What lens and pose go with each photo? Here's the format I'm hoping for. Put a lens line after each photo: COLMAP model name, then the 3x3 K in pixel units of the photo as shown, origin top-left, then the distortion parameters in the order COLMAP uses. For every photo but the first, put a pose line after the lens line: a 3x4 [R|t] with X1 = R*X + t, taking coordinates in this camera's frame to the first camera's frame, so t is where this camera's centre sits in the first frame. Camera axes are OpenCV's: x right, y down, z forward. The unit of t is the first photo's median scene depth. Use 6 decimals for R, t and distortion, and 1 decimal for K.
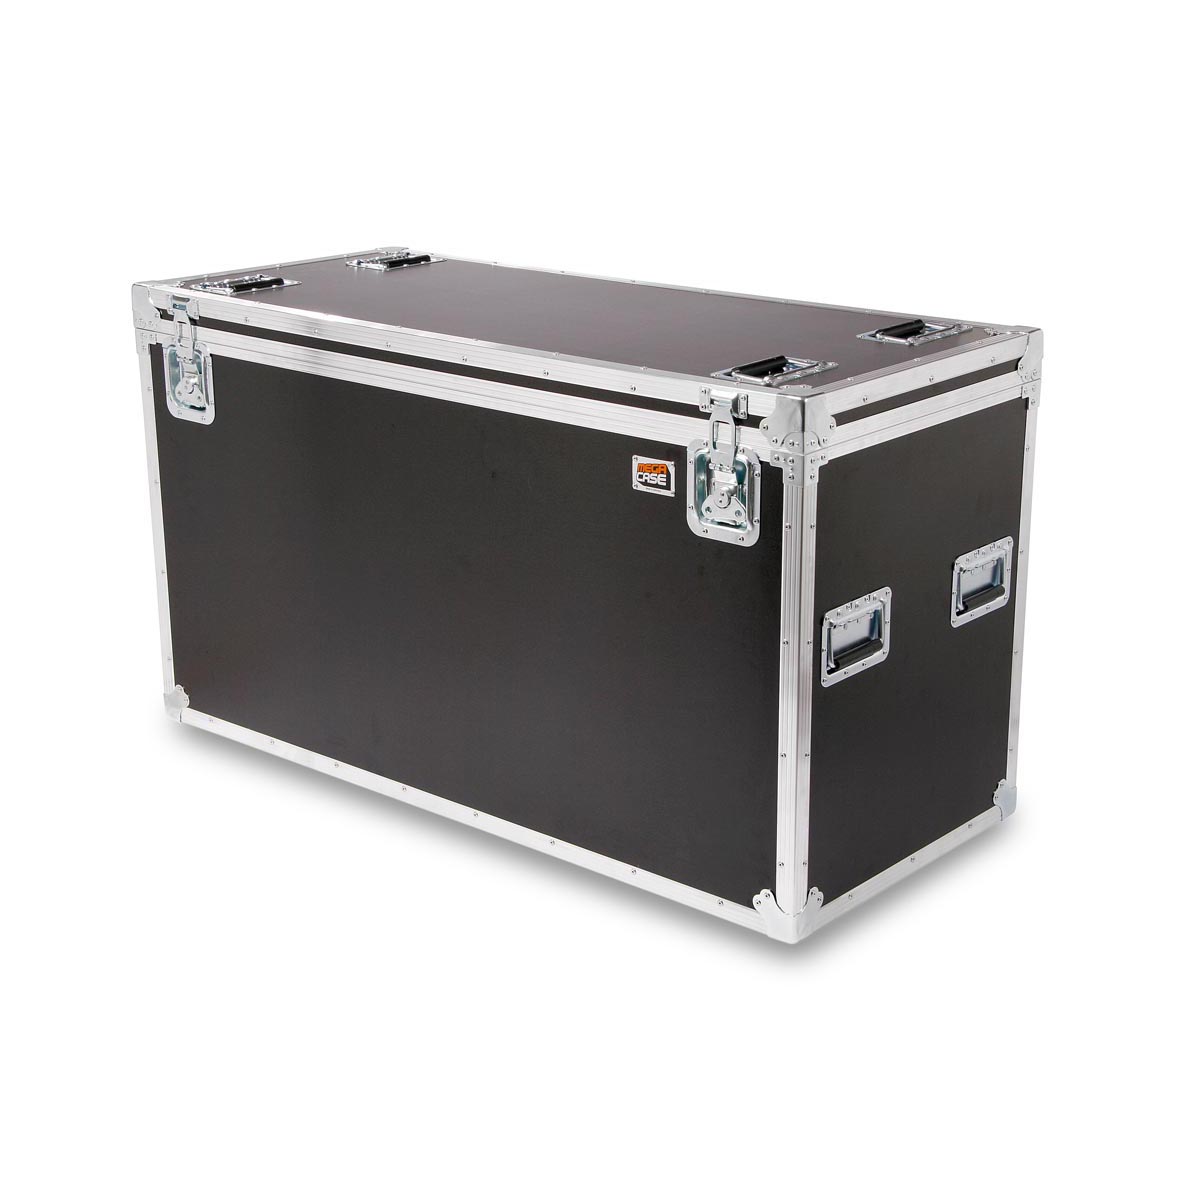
lens RADIAL K [[2048.7, 0, 620.6], [0, 2048.7, 623.2], [0, 0, 1]] dist [0.185419, 0.000000]
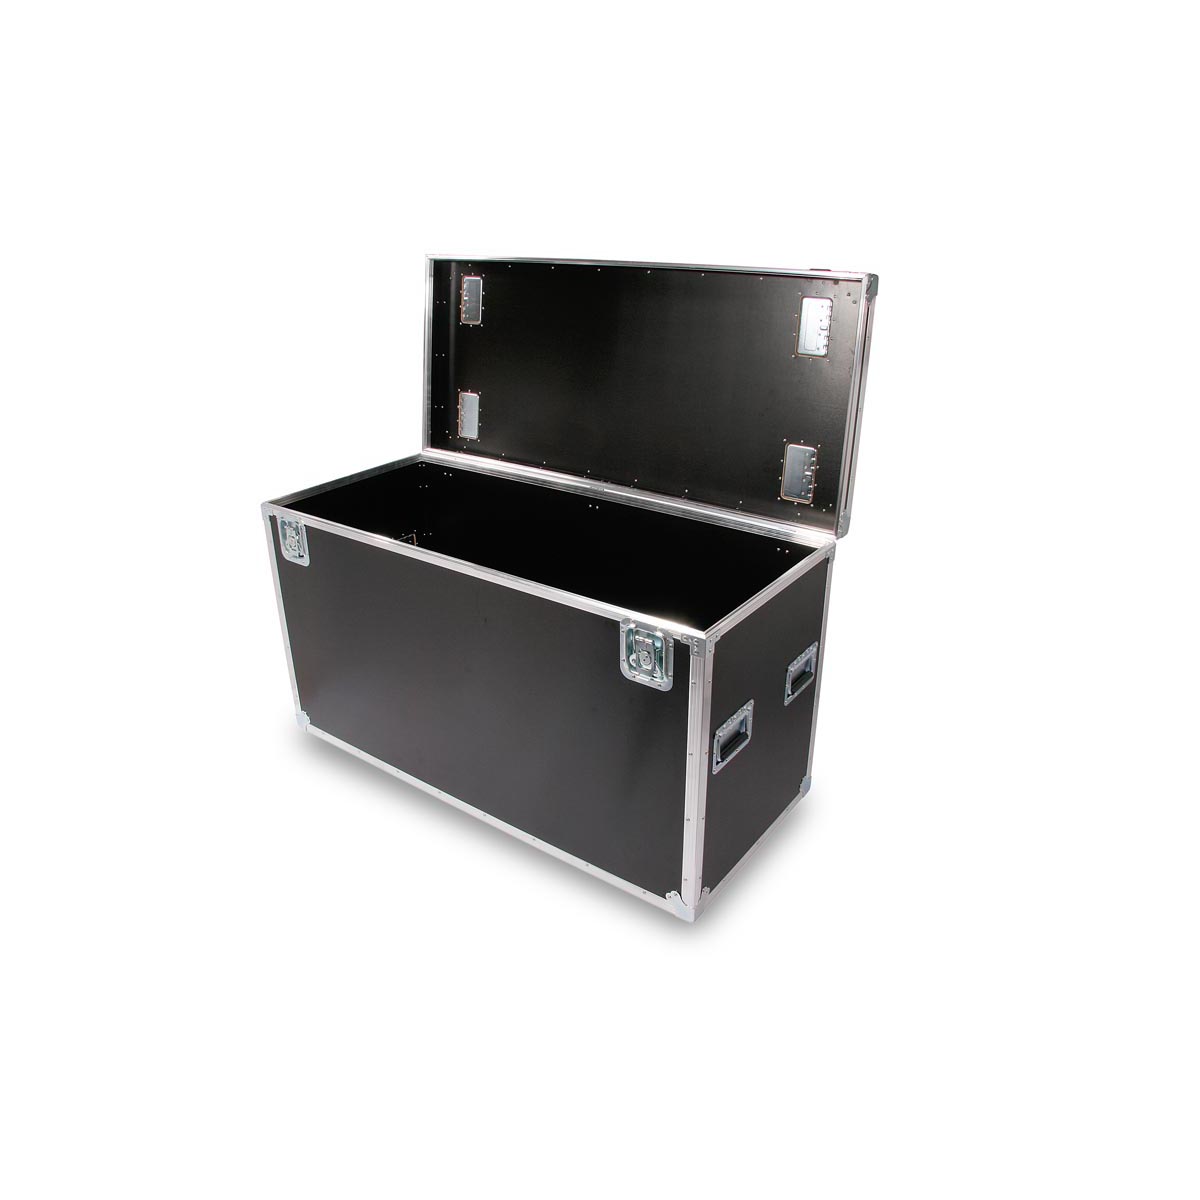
lens RADIAL K [[858.9, 0, 601.1], [0, 858.9, 597.5], [0, 0, 1]] dist [-0.076333, -0.001571]
pose [[0.997080, -0.035723, 0.067498, -0.021195], [0.027579, 0.992635, 0.117962, -0.173386], [-0.071215, -0.115756, 0.990721, 0.397910]]
